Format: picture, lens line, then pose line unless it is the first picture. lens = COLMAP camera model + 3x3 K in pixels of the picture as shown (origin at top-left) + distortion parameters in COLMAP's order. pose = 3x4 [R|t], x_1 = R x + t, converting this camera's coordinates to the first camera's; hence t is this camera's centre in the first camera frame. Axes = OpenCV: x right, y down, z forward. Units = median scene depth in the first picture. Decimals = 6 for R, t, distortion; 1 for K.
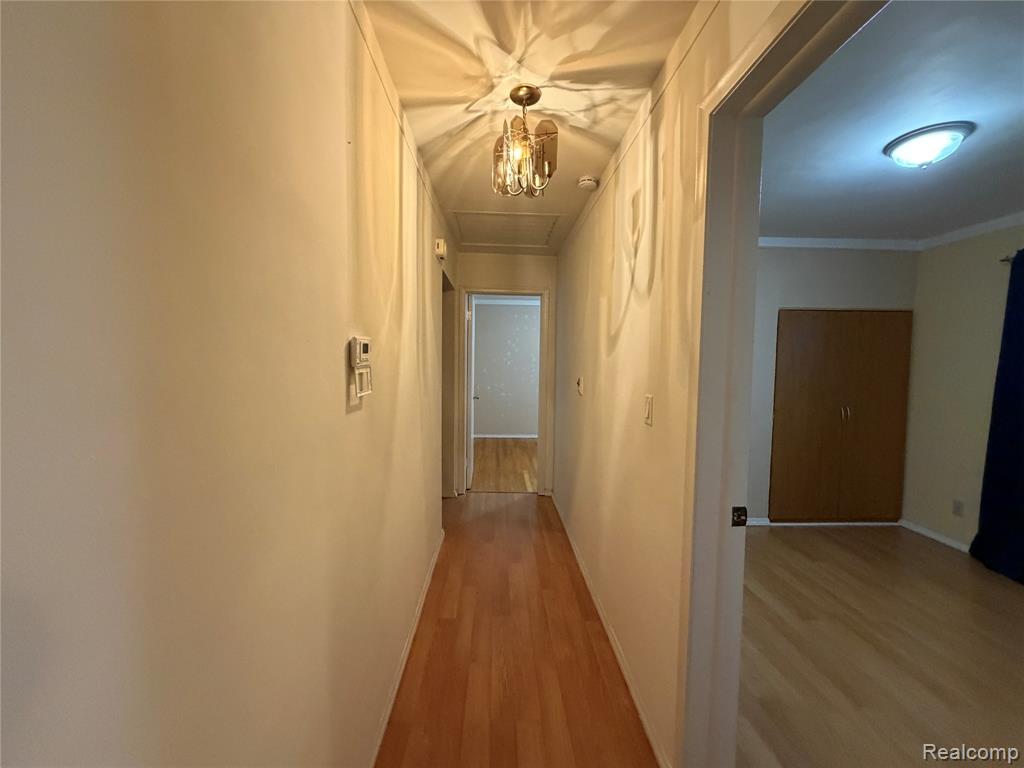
lens RADIAL K [[407.1, 0, 507.8], [0, 407.1, 381.0], [0, 0, 1]] dist [0.000565, -0.000445]
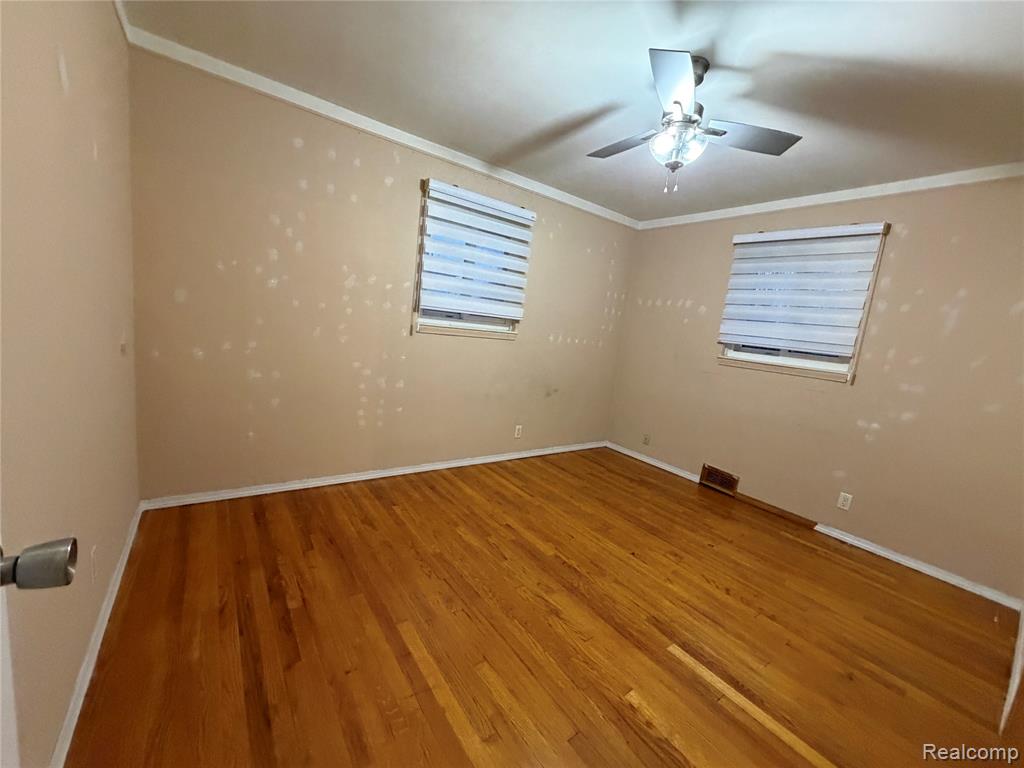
lens RADIAL K [[407.1, 0, 505.7], [0, 407.1, 363.6], [0, 0, 1]] dist [0.000565, -0.000445]
pose [[0.816614, -0.001272, 0.577183, -0.013882], [-0.059970, 0.994398, 0.087038, -0.006993], [-0.574060, -0.105690, 0.811963, 0.238019]]
